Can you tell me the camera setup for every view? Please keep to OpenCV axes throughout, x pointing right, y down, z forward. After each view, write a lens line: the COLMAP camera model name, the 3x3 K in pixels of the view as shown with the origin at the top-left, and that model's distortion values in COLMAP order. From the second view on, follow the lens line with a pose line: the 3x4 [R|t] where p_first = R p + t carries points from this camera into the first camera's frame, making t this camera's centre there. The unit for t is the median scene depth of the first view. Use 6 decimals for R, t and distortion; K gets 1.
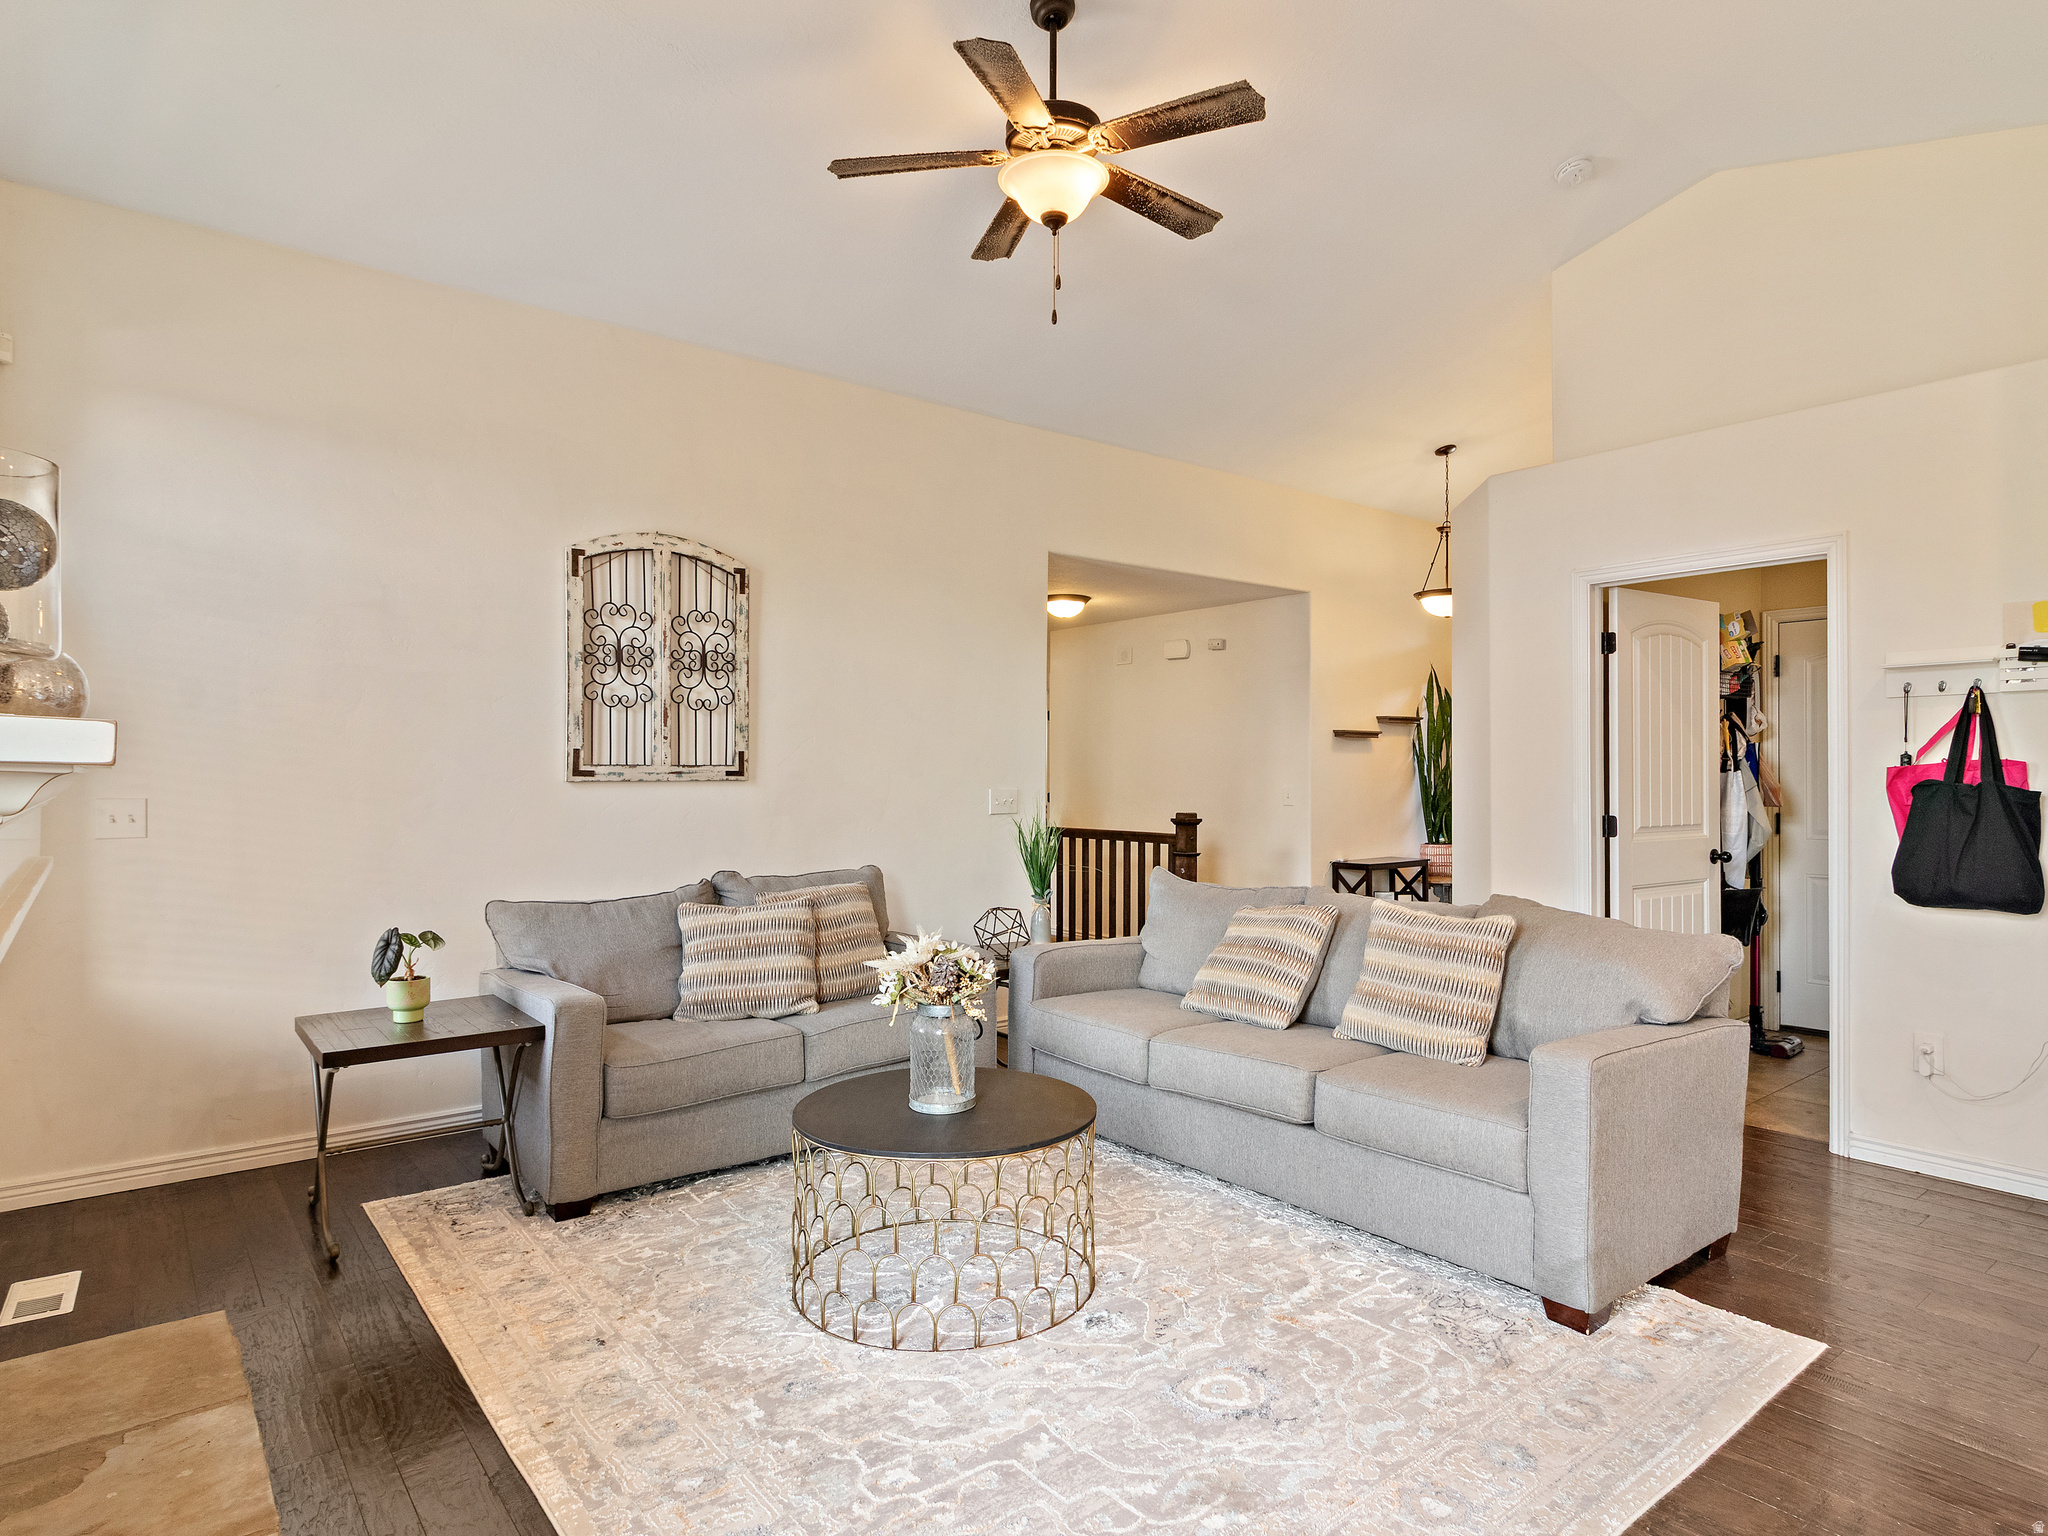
lens RADIAL K [[1151.2, 0, 1020.5], [0, 1151.2, 780.3], [0, 0, 1]] dist [-0.001206, 0.001620]
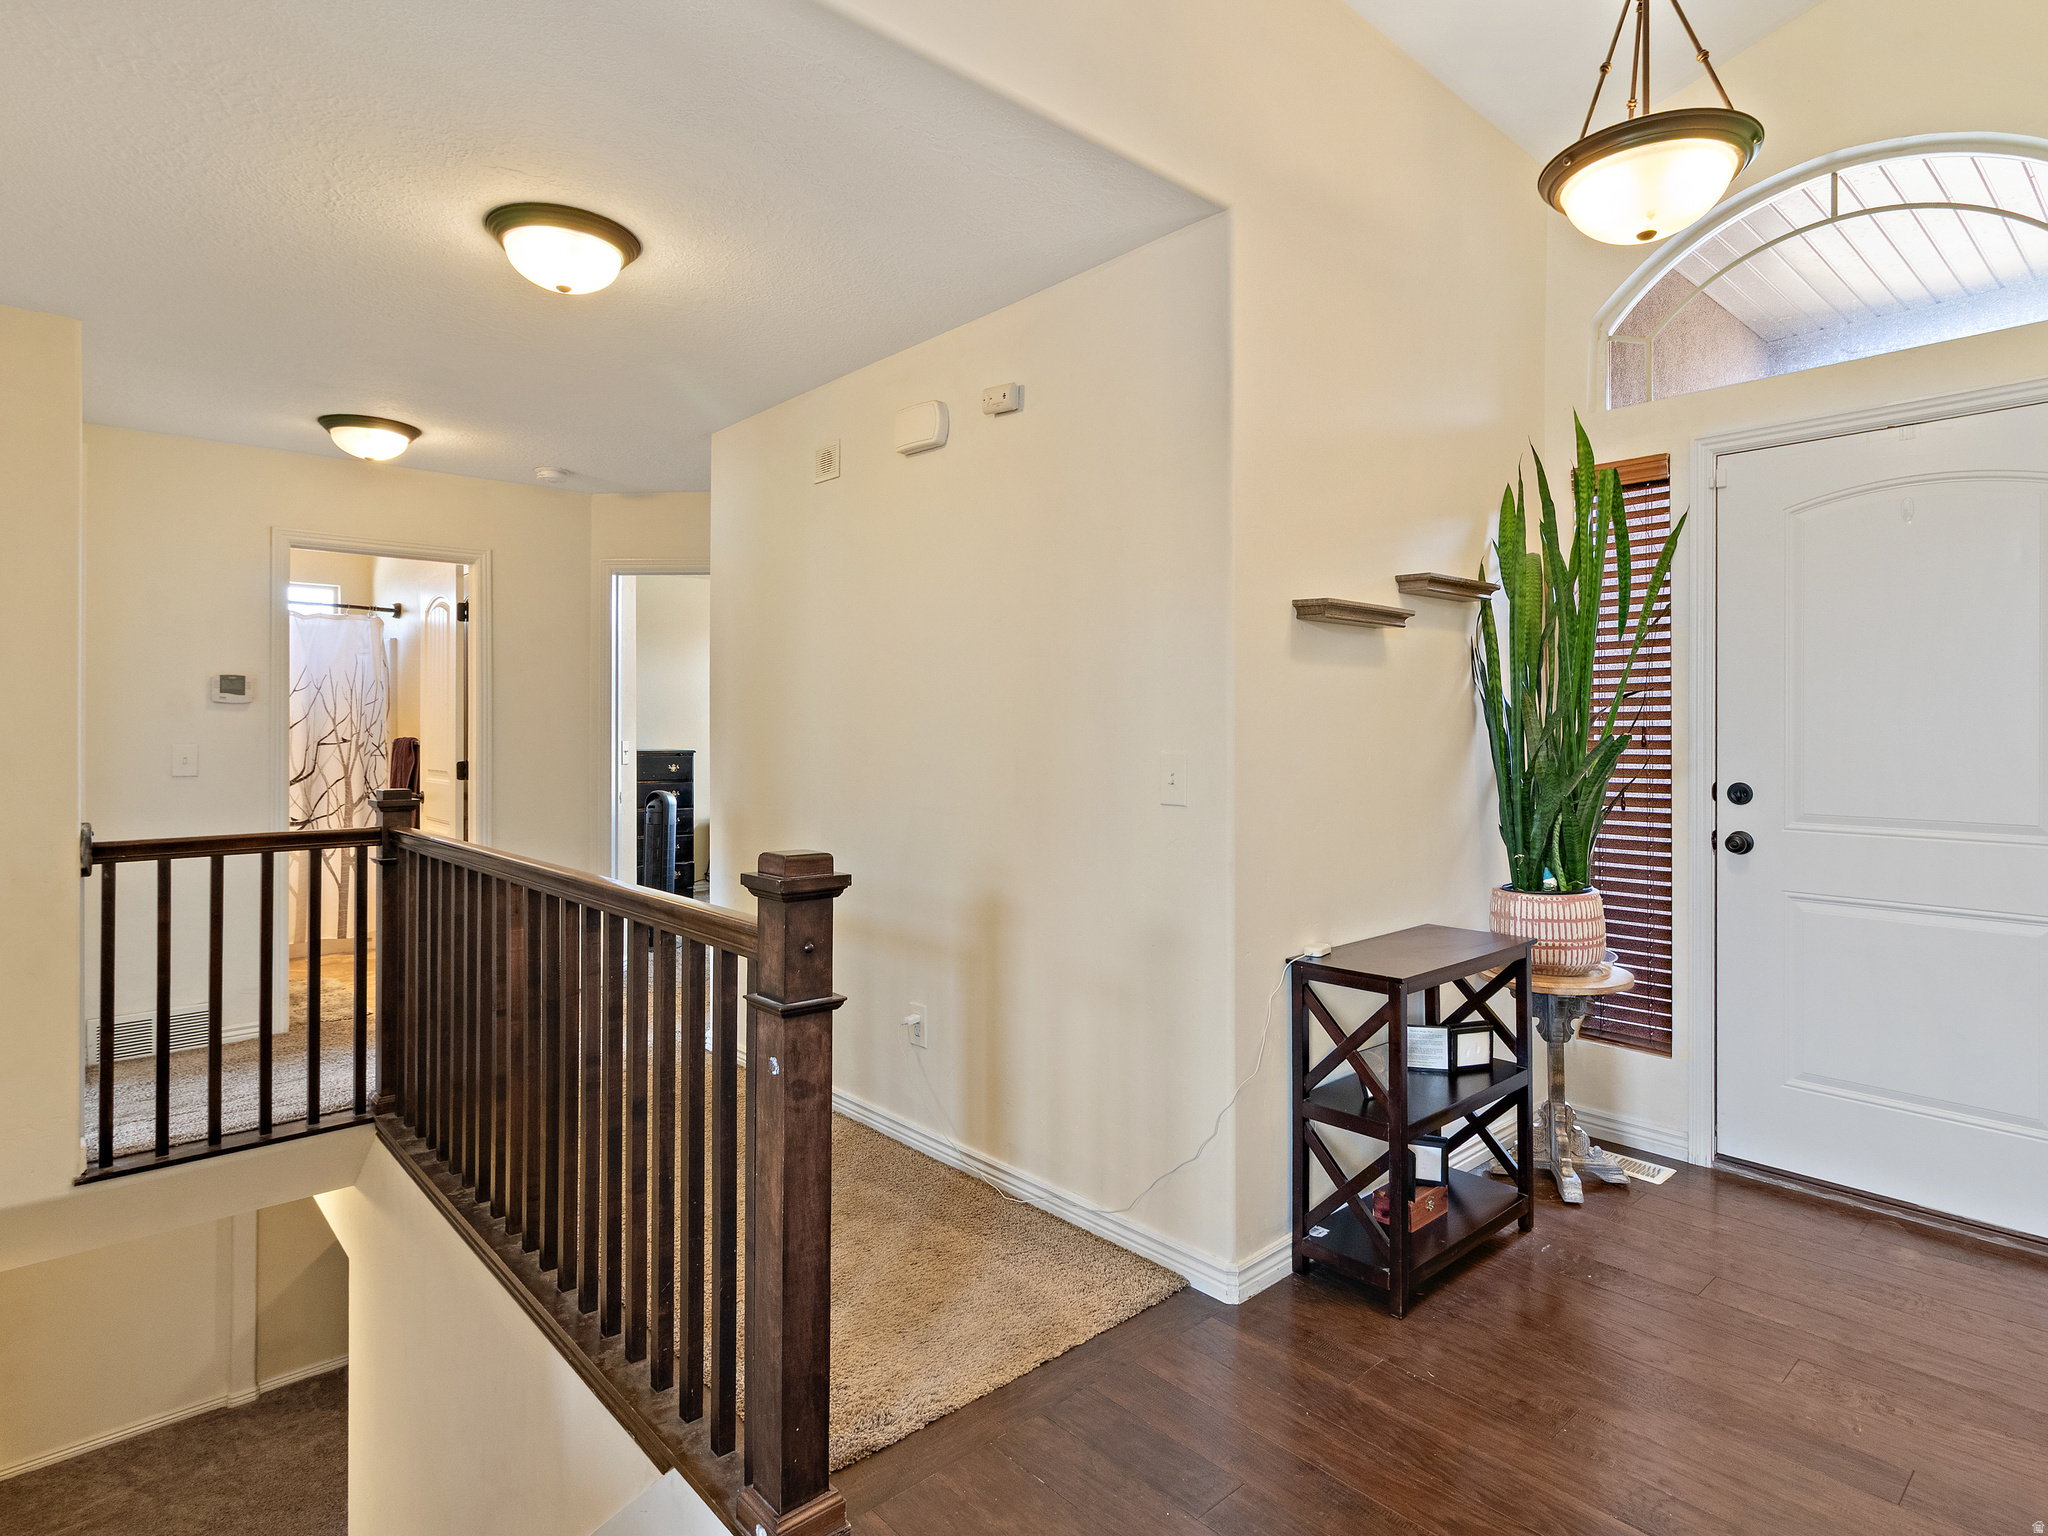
lens RADIAL K [[1075.7, 0, 1031.4], [0, 1075.7, 741.4], [0, 0, 1]] dist [-0.001759, -0.000348]
pose [[0.997231, -0.000982, 0.074353, 0.254435], [0.000604, 0.999987, 0.005109, 0.000247], [-0.074357, -0.005050, 0.997219, 1.038183]]
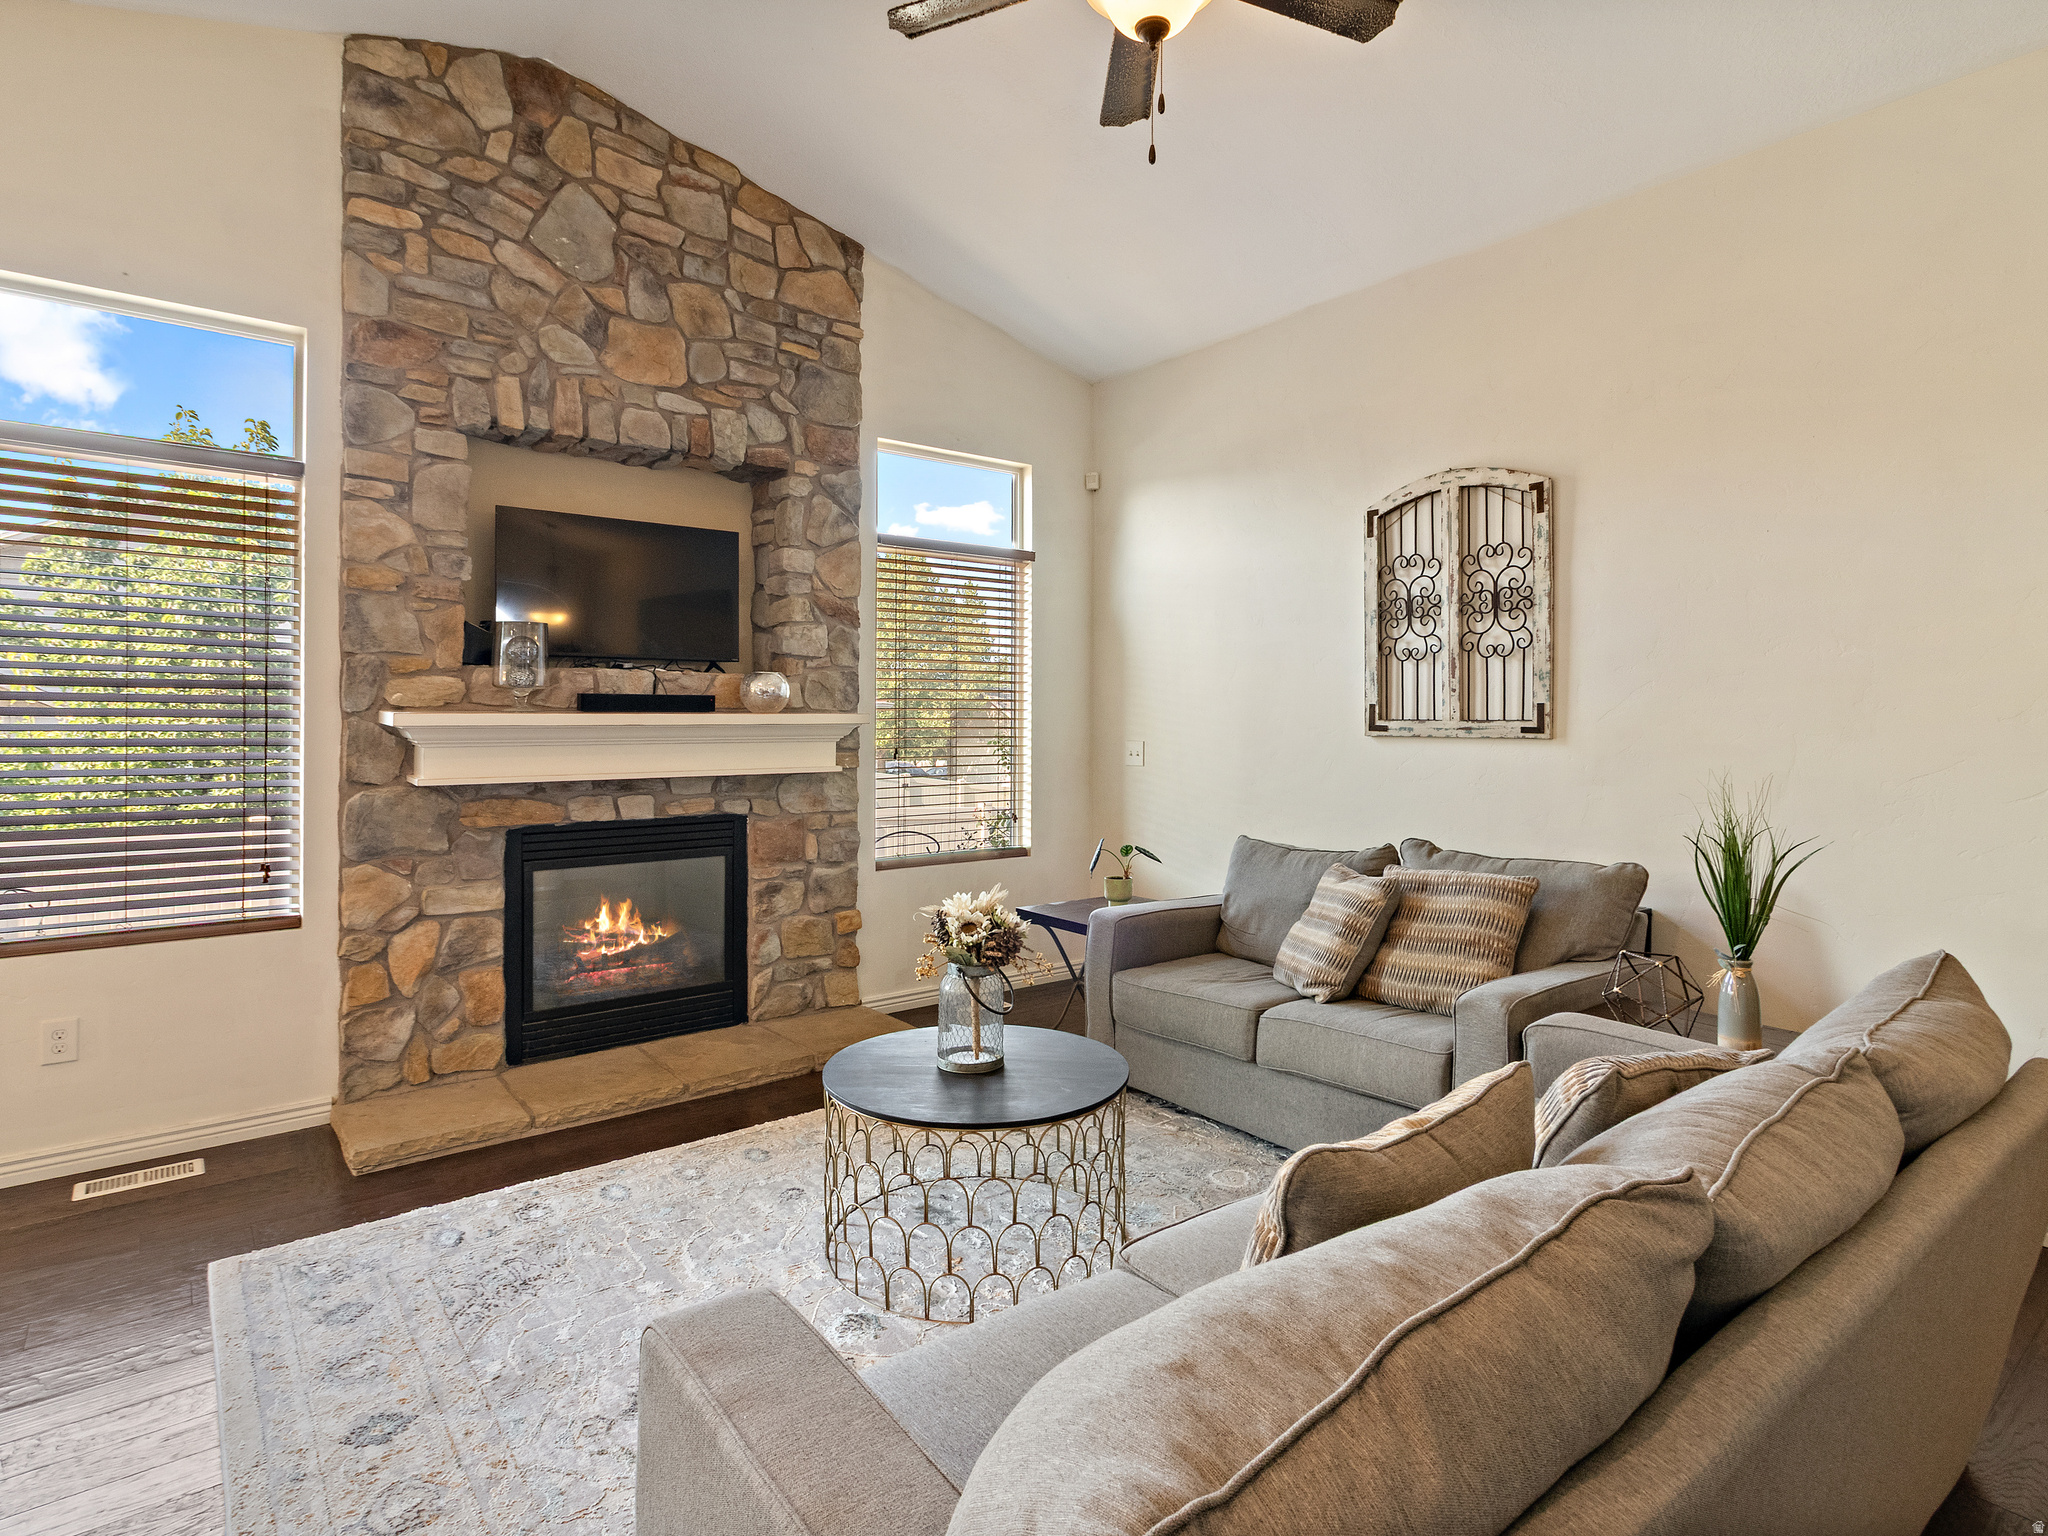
lens RADIAL K [[1081.0, 0, 1032.9], [0, 1081.0, 717.6], [0, 0, 1]] dist [0.002803, 0.000893]
pose [[0.003678, 0.000880, -0.999993, 0.547695], [-0.007494, 0.999972, 0.000853, -0.013309], [0.999965, 0.007491, 0.003684, 0.653386]]
